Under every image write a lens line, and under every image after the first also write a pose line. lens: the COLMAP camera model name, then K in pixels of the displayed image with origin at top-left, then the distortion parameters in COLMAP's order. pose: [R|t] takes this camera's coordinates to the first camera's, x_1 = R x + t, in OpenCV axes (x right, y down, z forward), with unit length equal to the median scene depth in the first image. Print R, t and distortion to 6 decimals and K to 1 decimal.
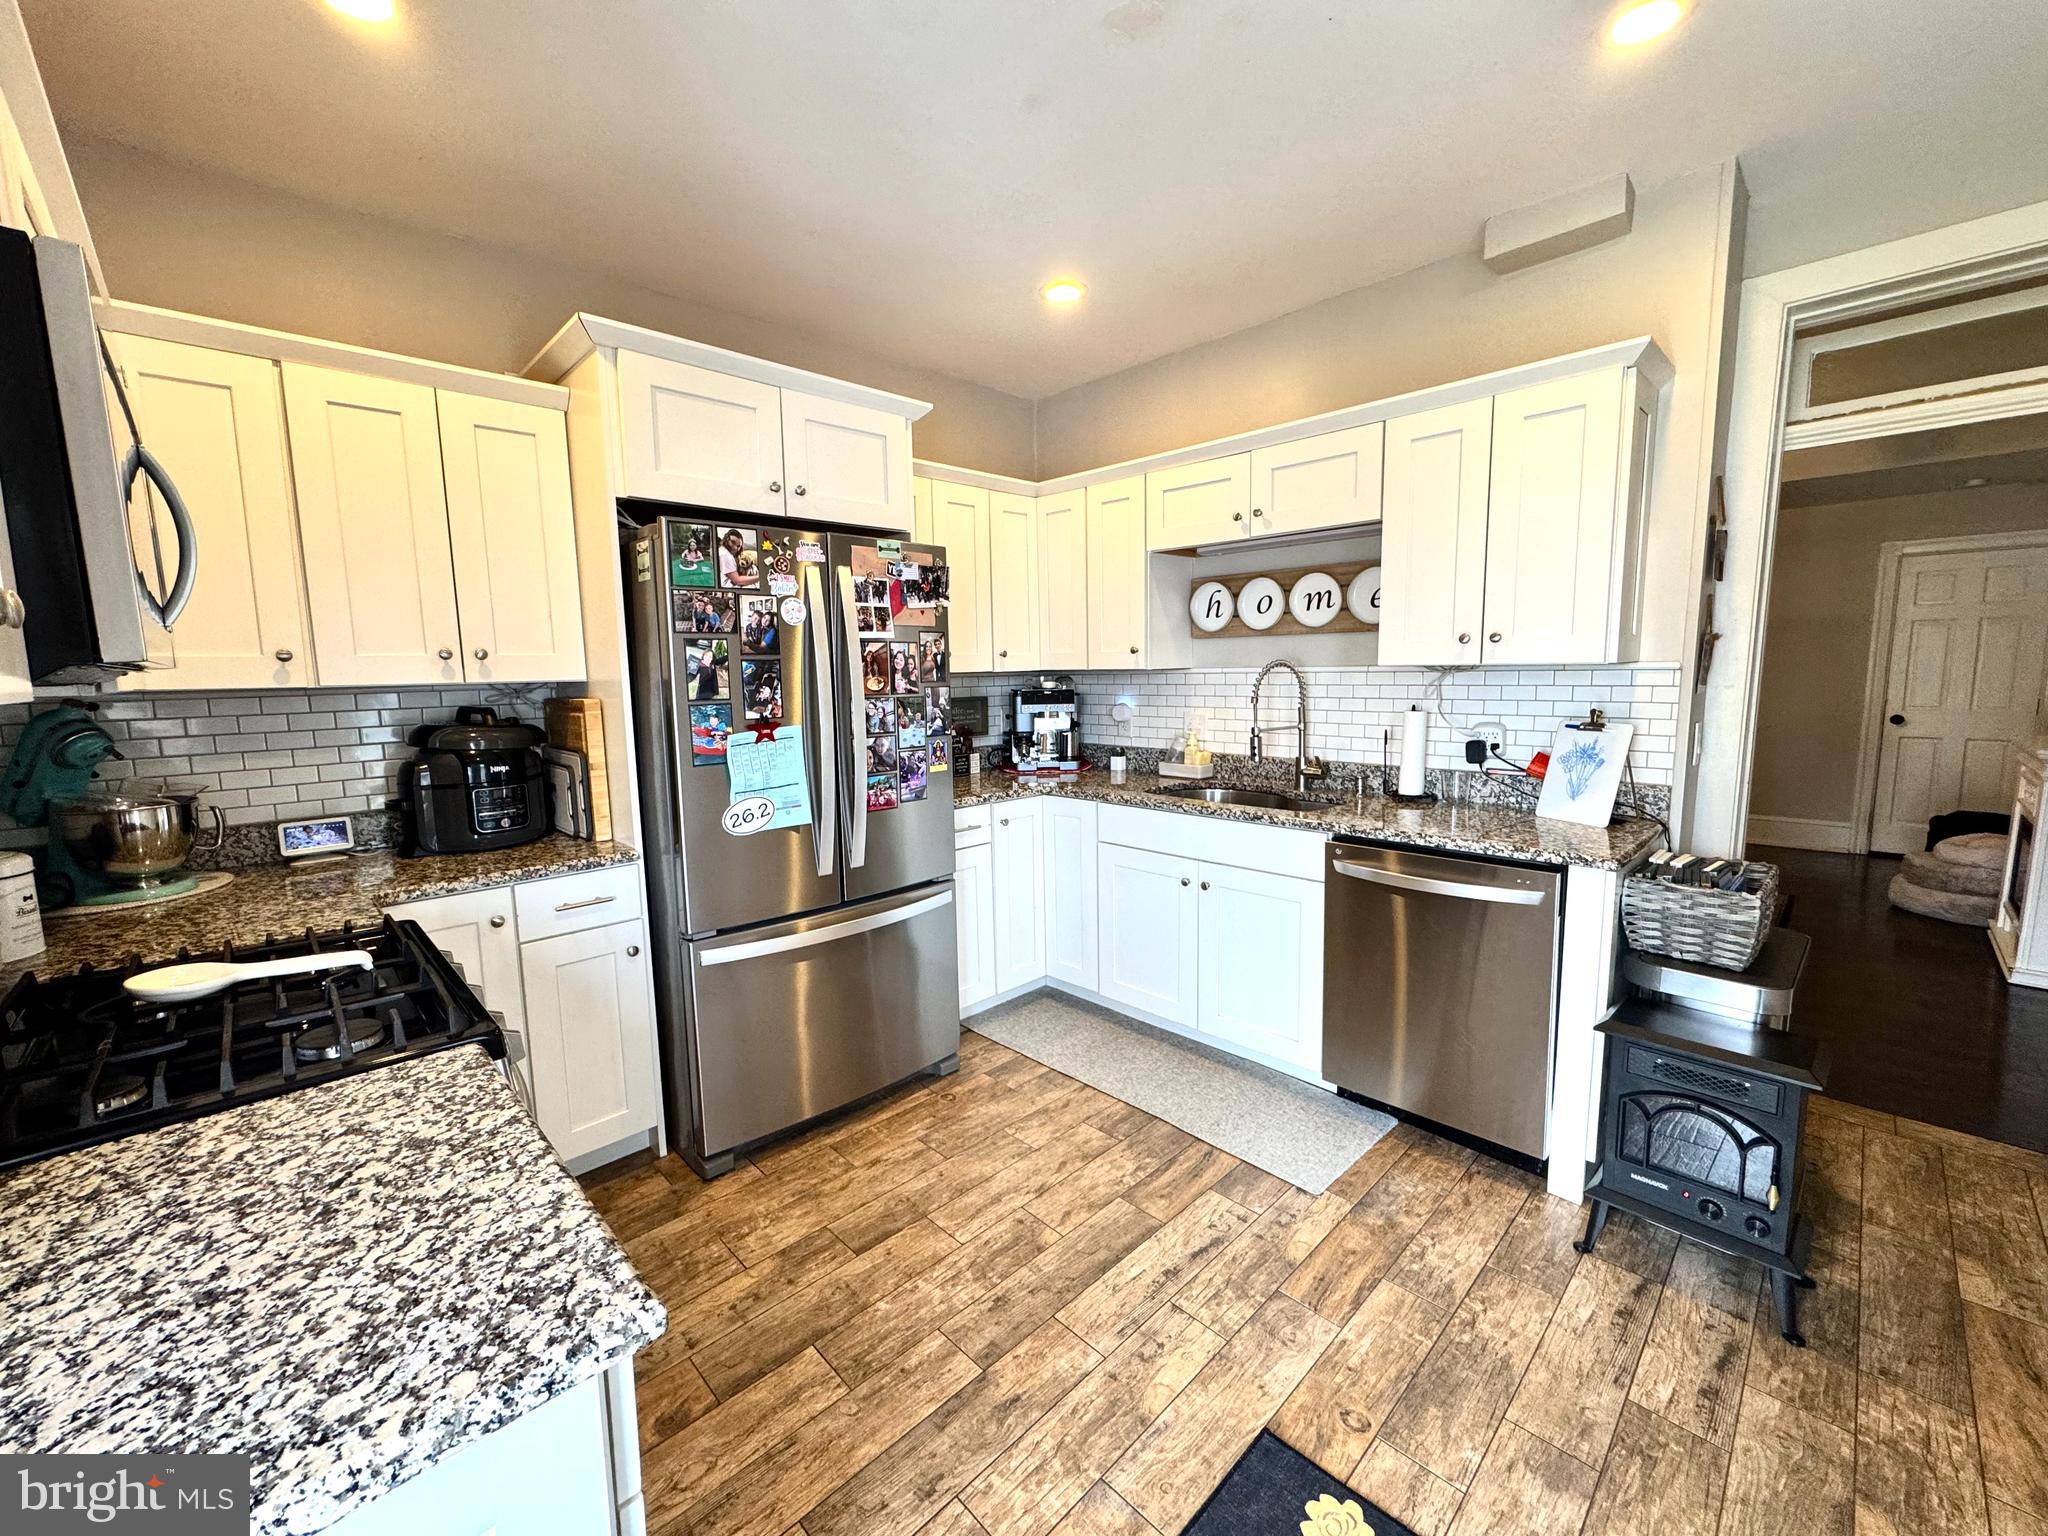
lens RADIAL K [[821.3, 0, 1022.9], [0, 821.3, 764.4], [0, 0, 1]] dist [-0.001722, 0.000390]
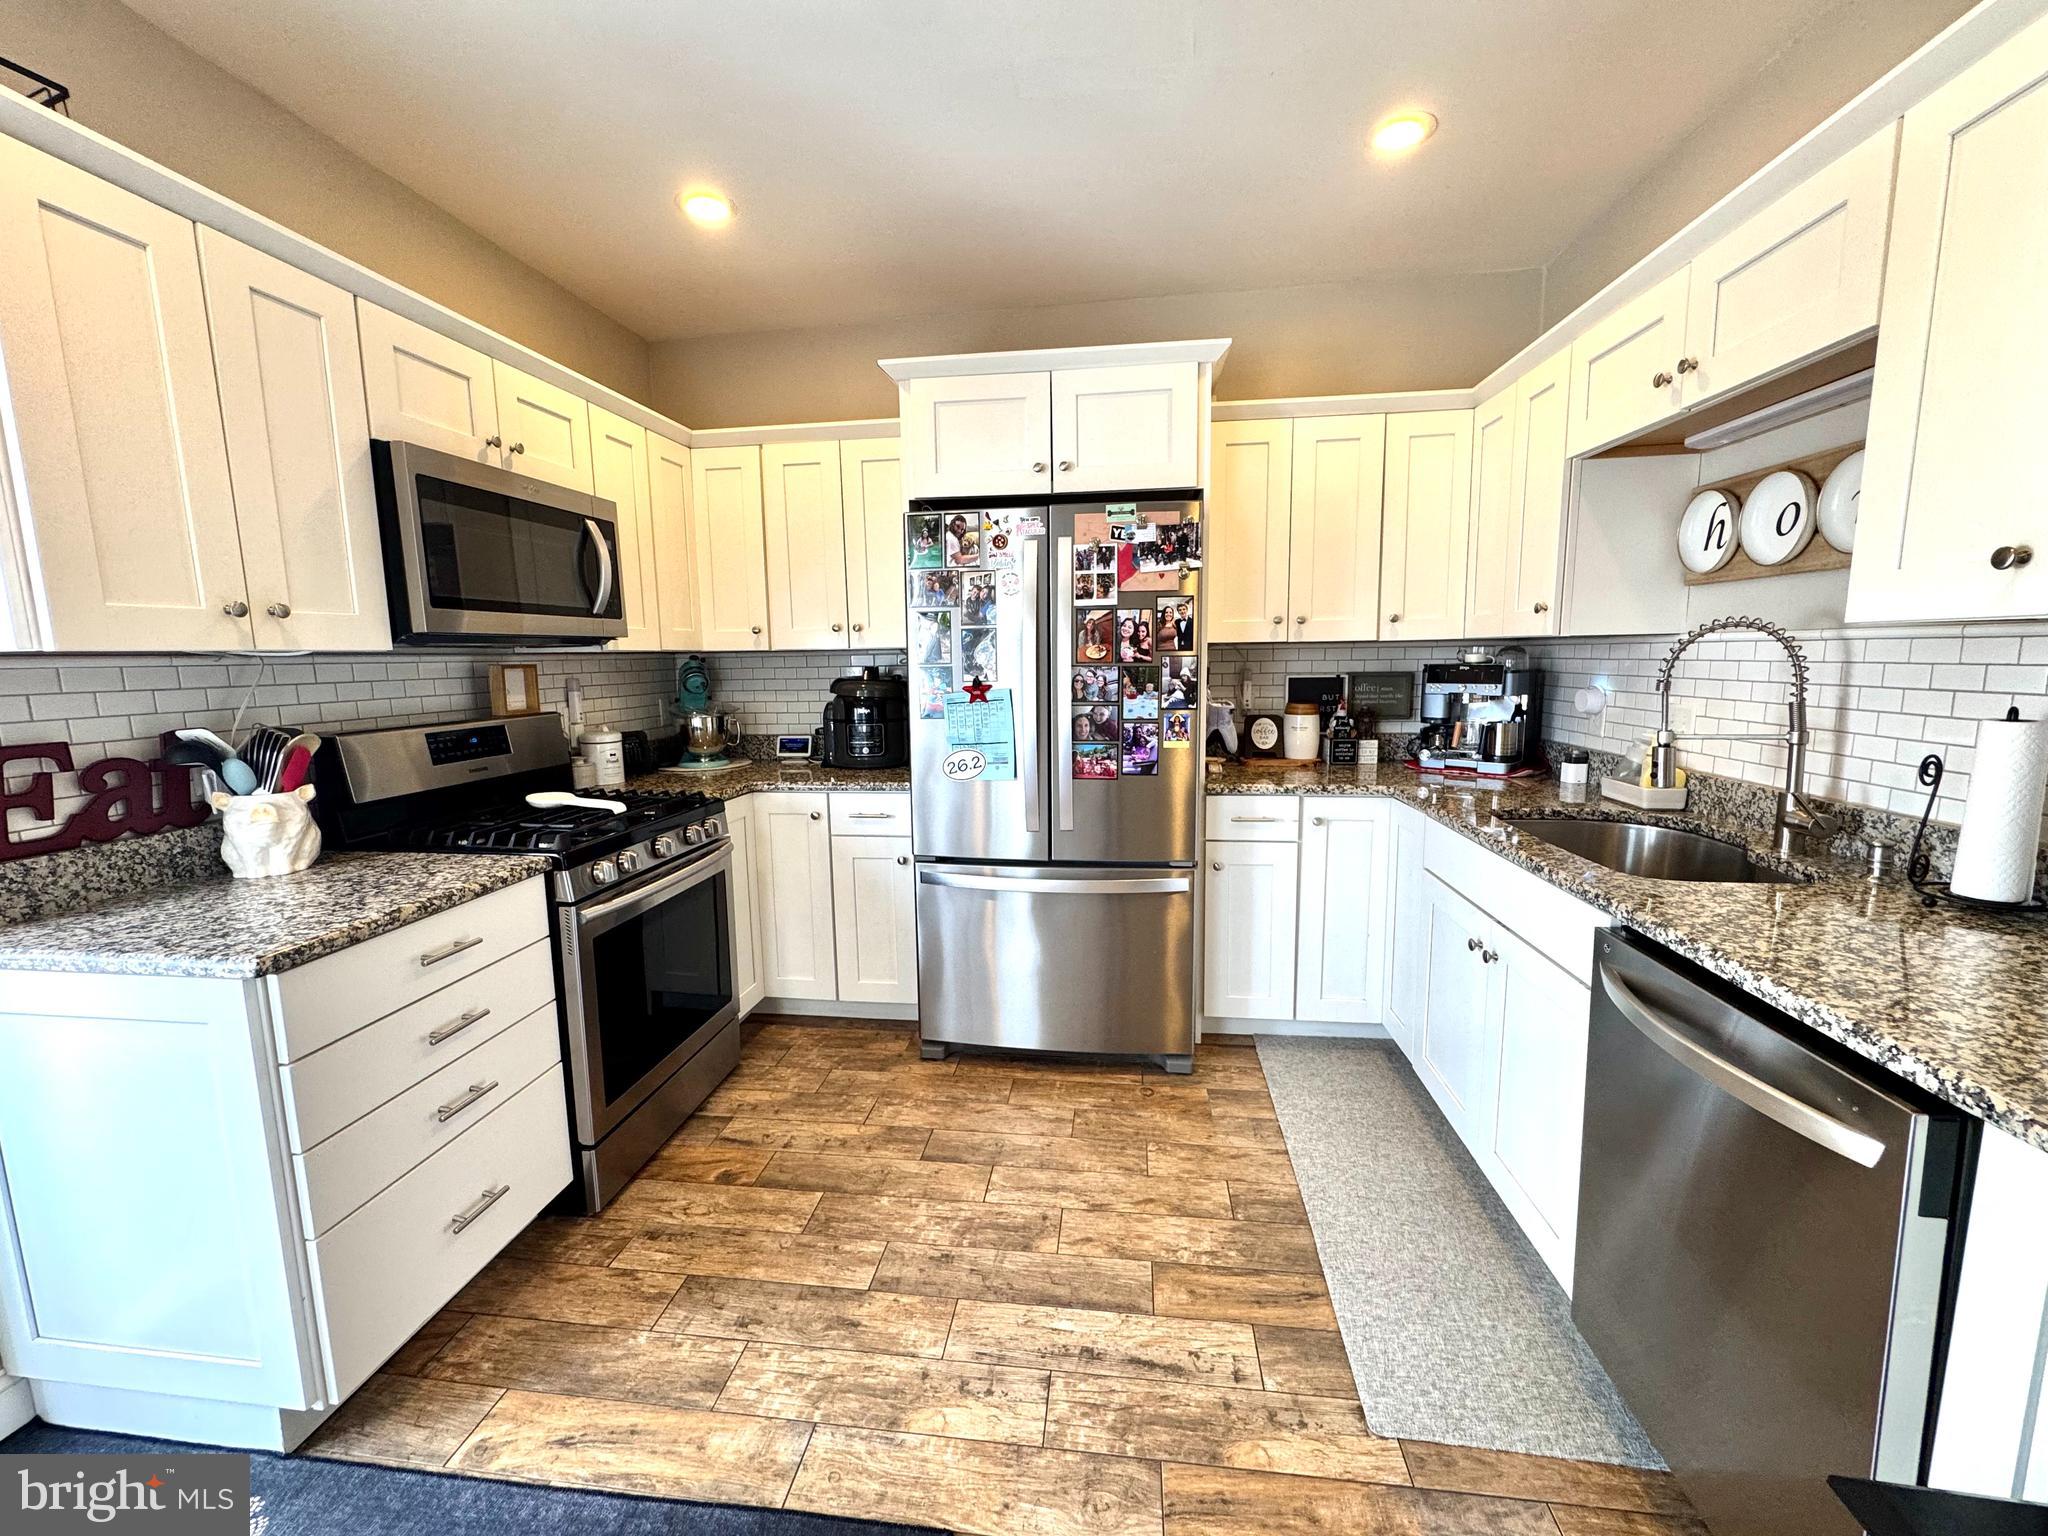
lens RADIAL K [[821.3, 0, 1018.9], [0, 821.3, 764.2], [0, 0, 1]] dist [-0.001722, 0.000390]
pose [[0.620416, 0.113294, -0.776047, 0.553382], [-0.089042, 0.993288, 0.073824, -0.028115], [0.779202, 0.023299, 0.626340, 0.309066]]
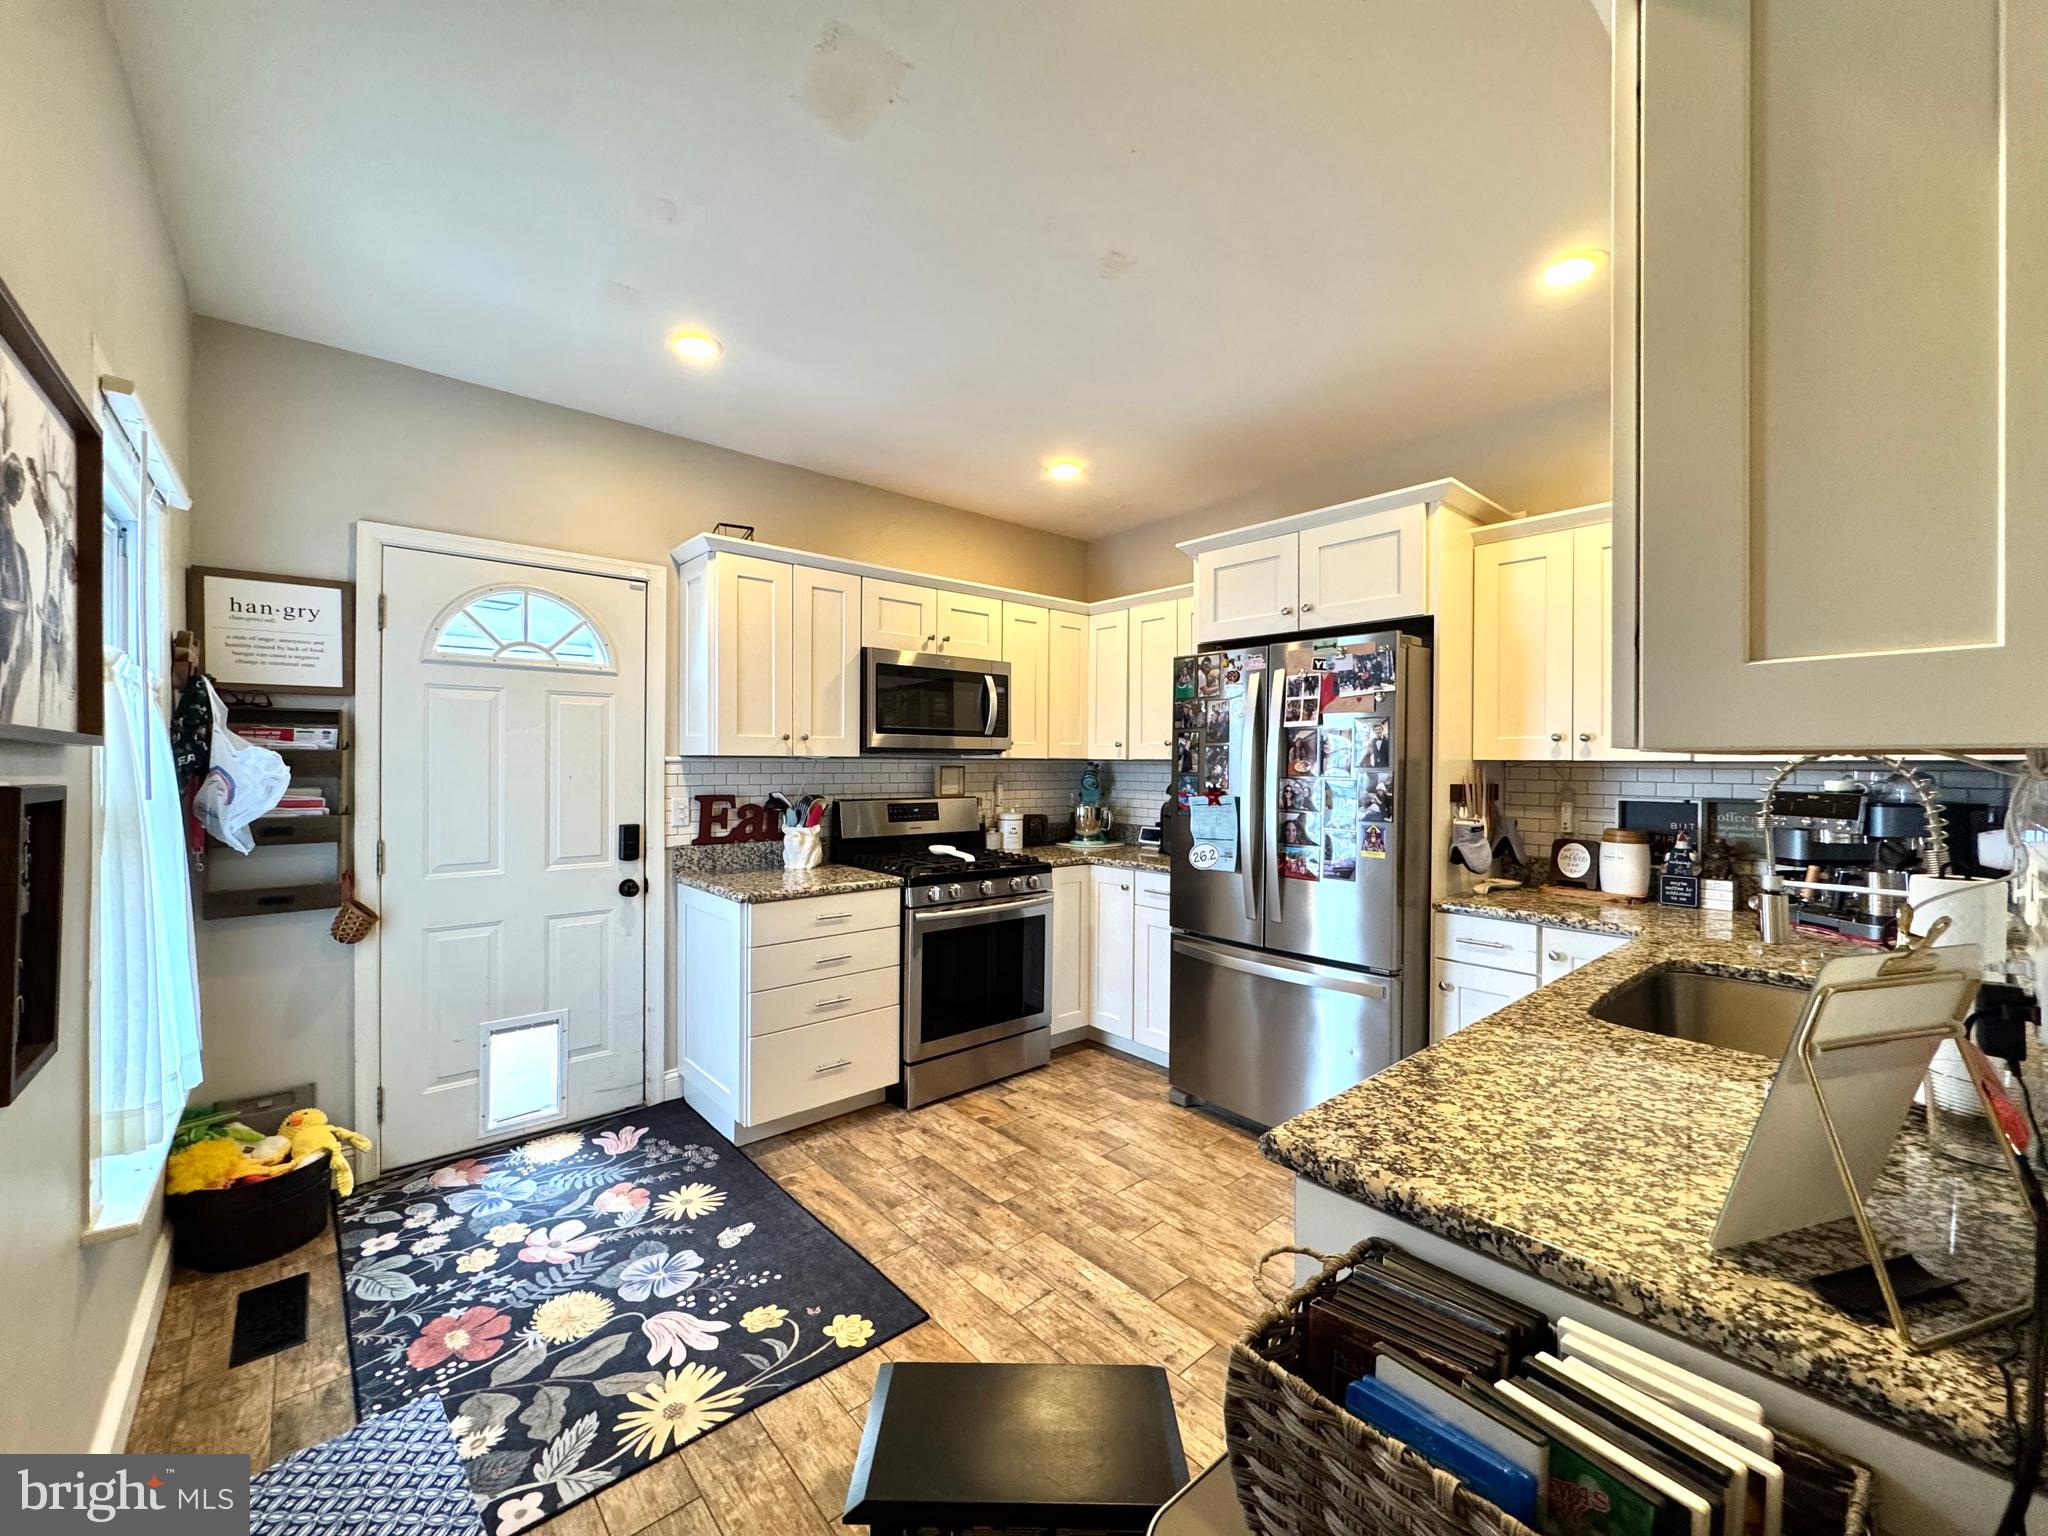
lens RADIAL K [[821.3, 0, 1018.5], [0, 821.3, 763.3], [0, 0, 1]] dist [-0.001722, 0.000390]
pose [[-0.055904, 0.019390, -0.998248, 0.981647], [-0.123559, 0.991992, 0.026188, -0.084029], [0.990761, 0.124807, -0.053060, 0.674407]]
